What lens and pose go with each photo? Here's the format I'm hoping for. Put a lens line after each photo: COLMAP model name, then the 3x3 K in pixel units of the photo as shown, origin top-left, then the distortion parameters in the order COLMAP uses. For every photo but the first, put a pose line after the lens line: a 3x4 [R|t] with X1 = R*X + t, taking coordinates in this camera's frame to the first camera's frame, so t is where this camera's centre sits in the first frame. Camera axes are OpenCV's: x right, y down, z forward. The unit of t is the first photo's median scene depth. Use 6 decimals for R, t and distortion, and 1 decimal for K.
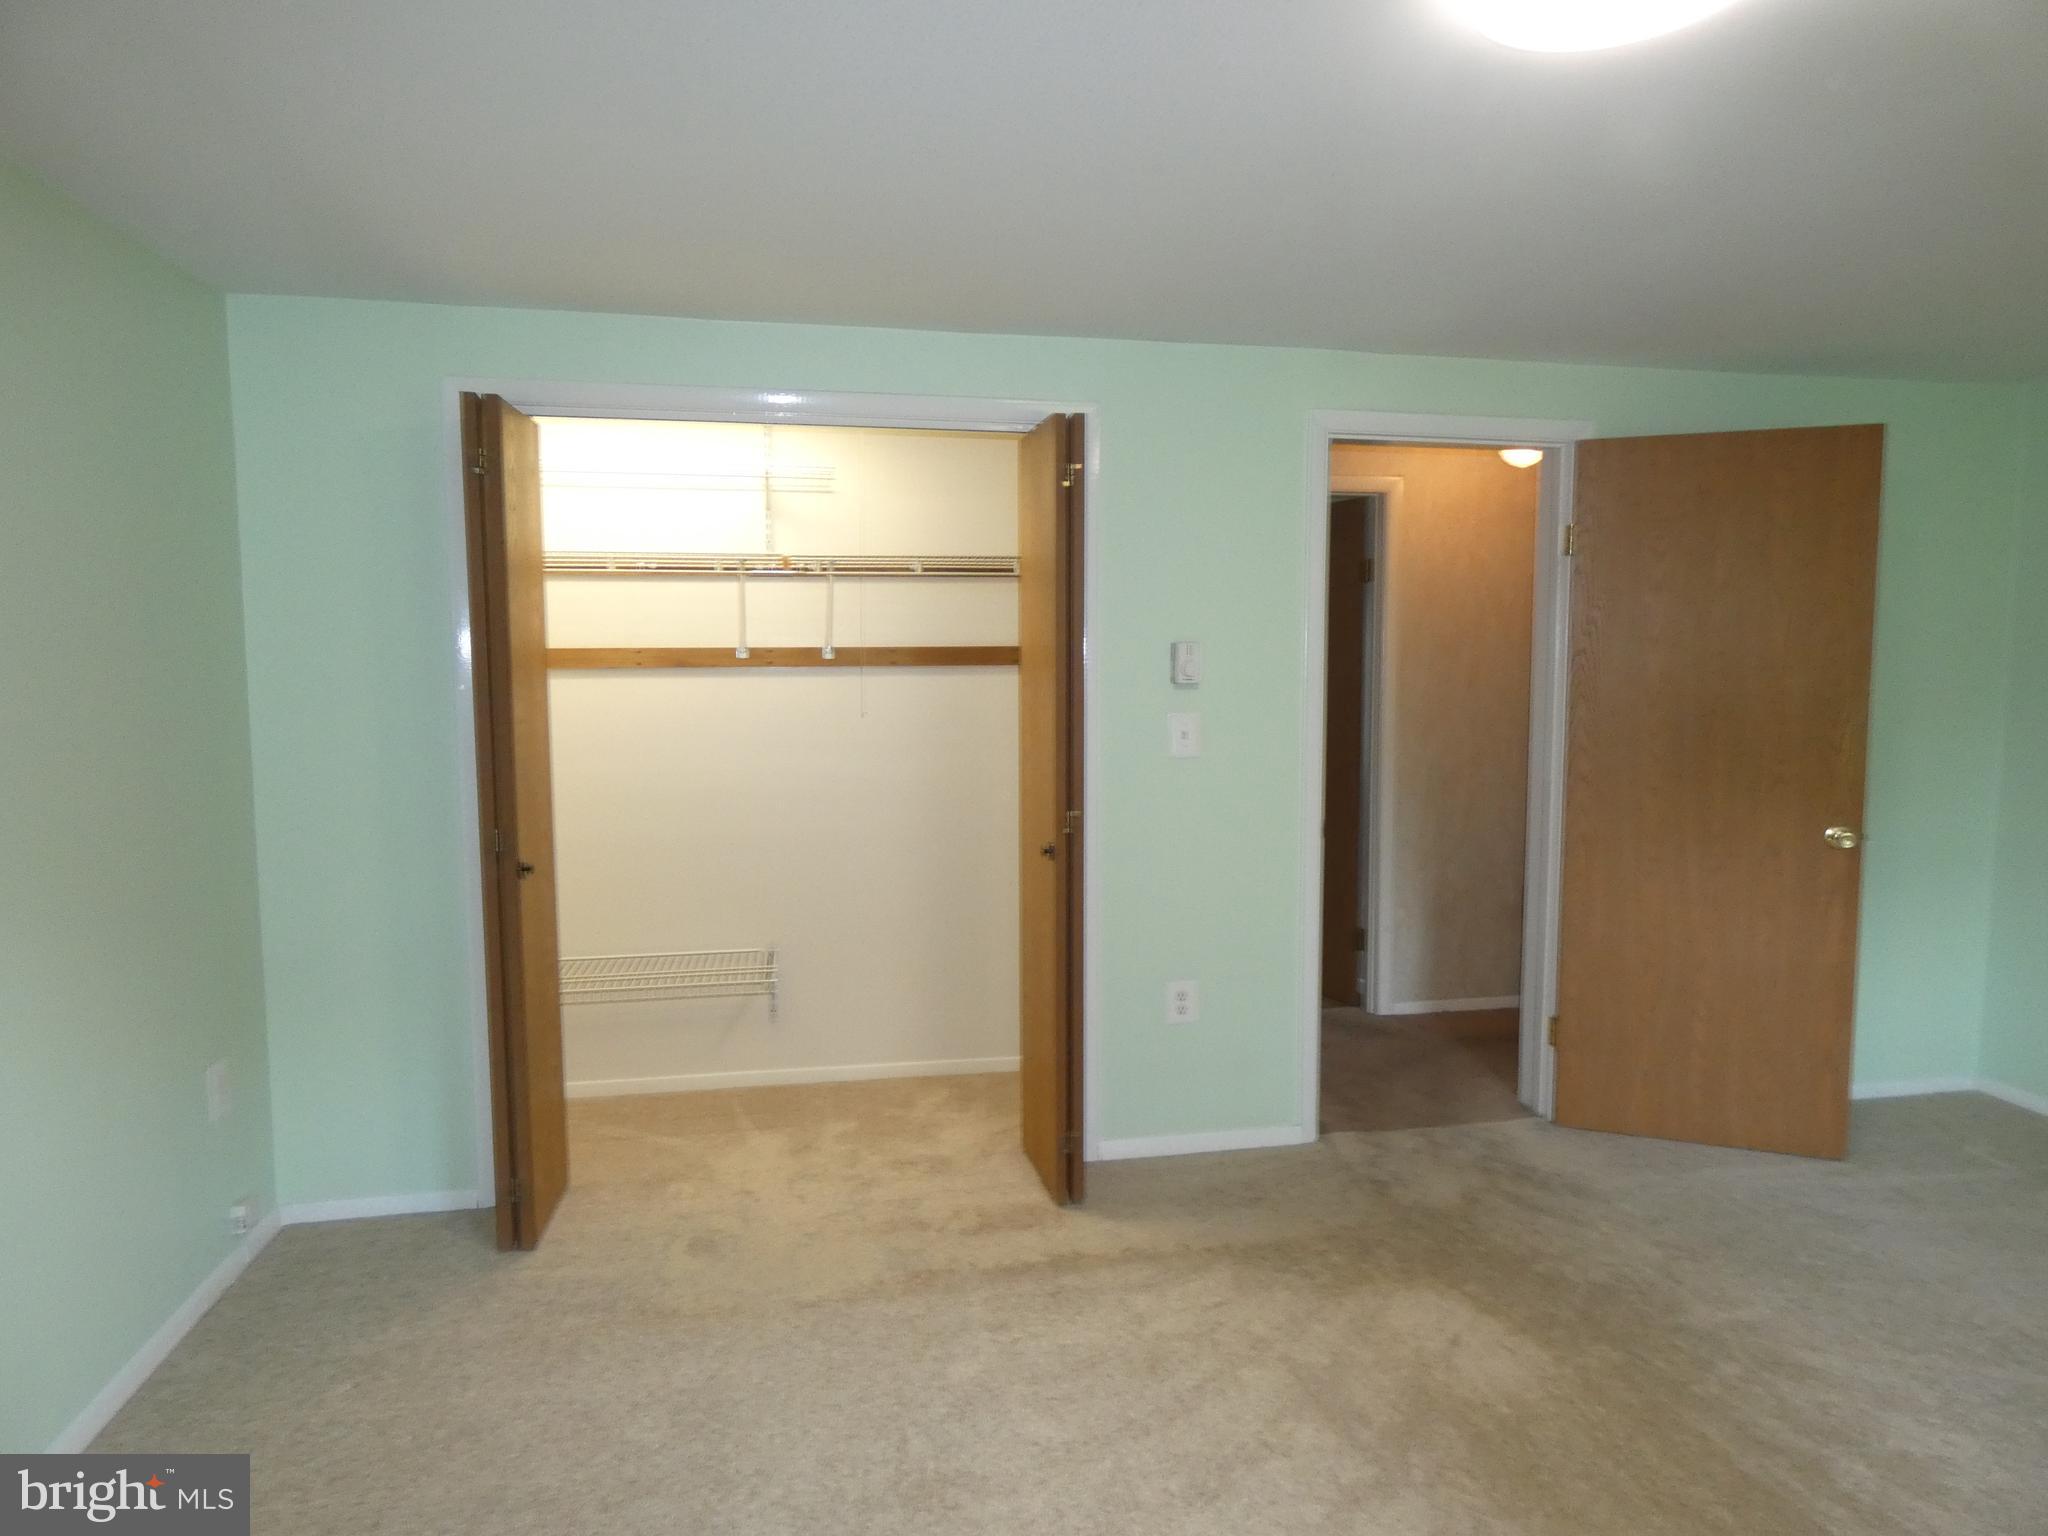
lens RADIAL K [[1216.8, 0, 1021.9], [0, 1216.8, 760.0], [0, 0, 1]] dist [-0.001663, -0.001310]
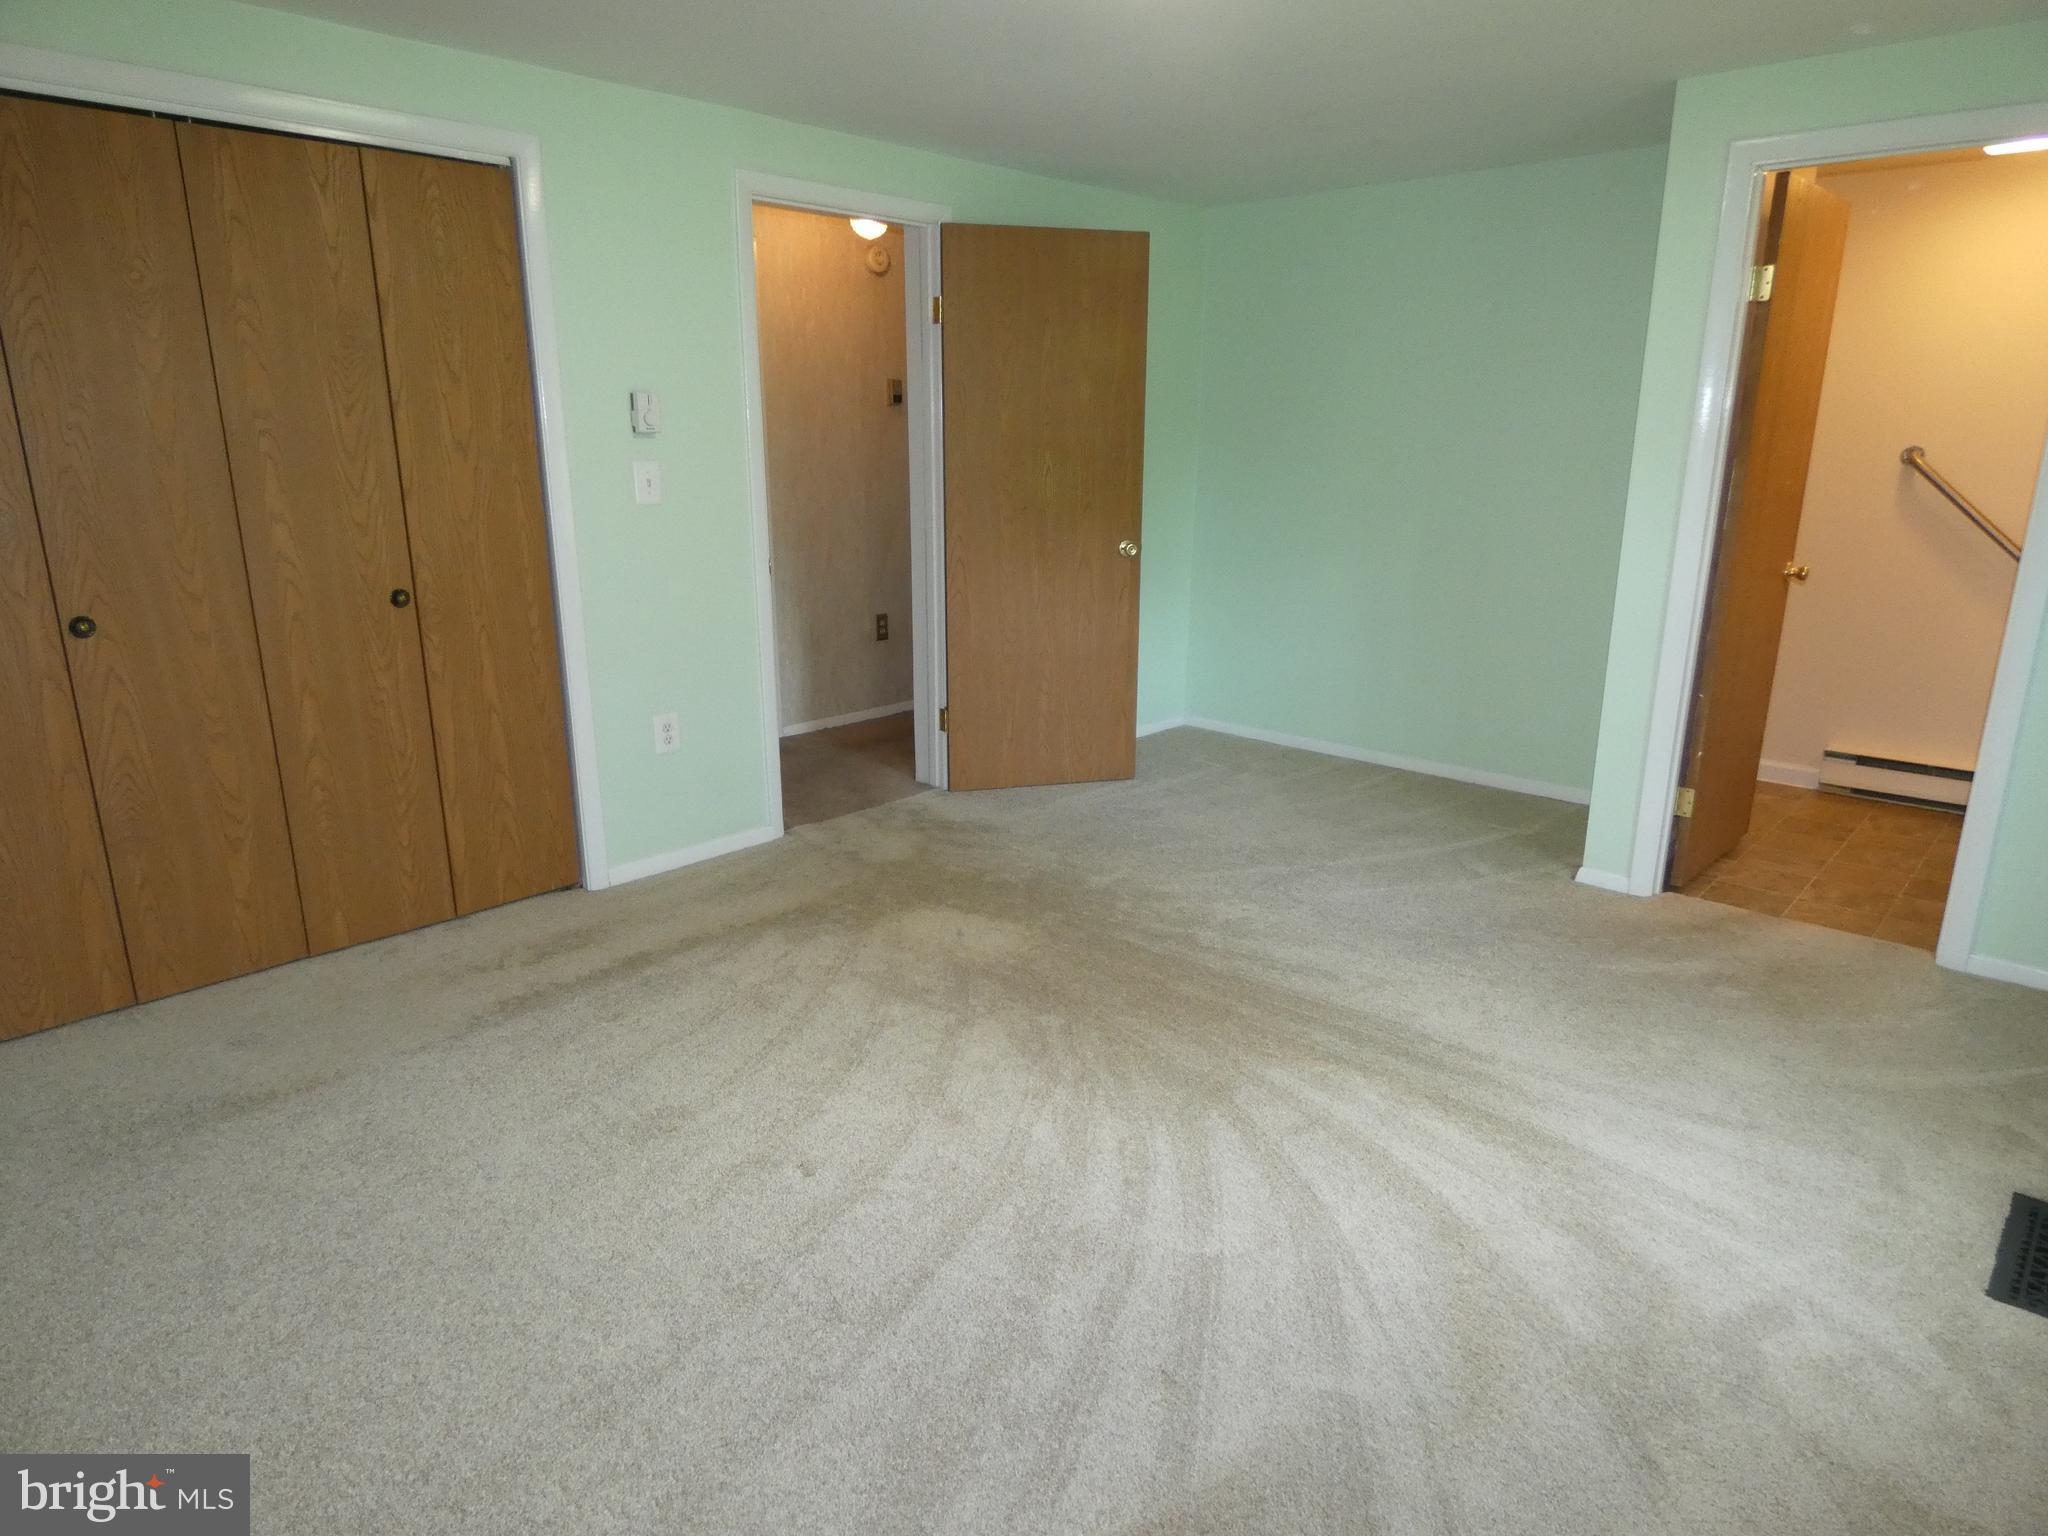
lens RADIAL K [[1216.8, 0, 1021.9], [0, 1216.8, 760.0], [0, 0, 1]] dist [-0.001663, -0.001310]
pose [[0.812355, -0.148852, 0.563846, -0.236125], [0.040687, 0.978986, 0.199827, 0.017135], [-0.581742, -0.139390, 0.801340, -0.068673]]
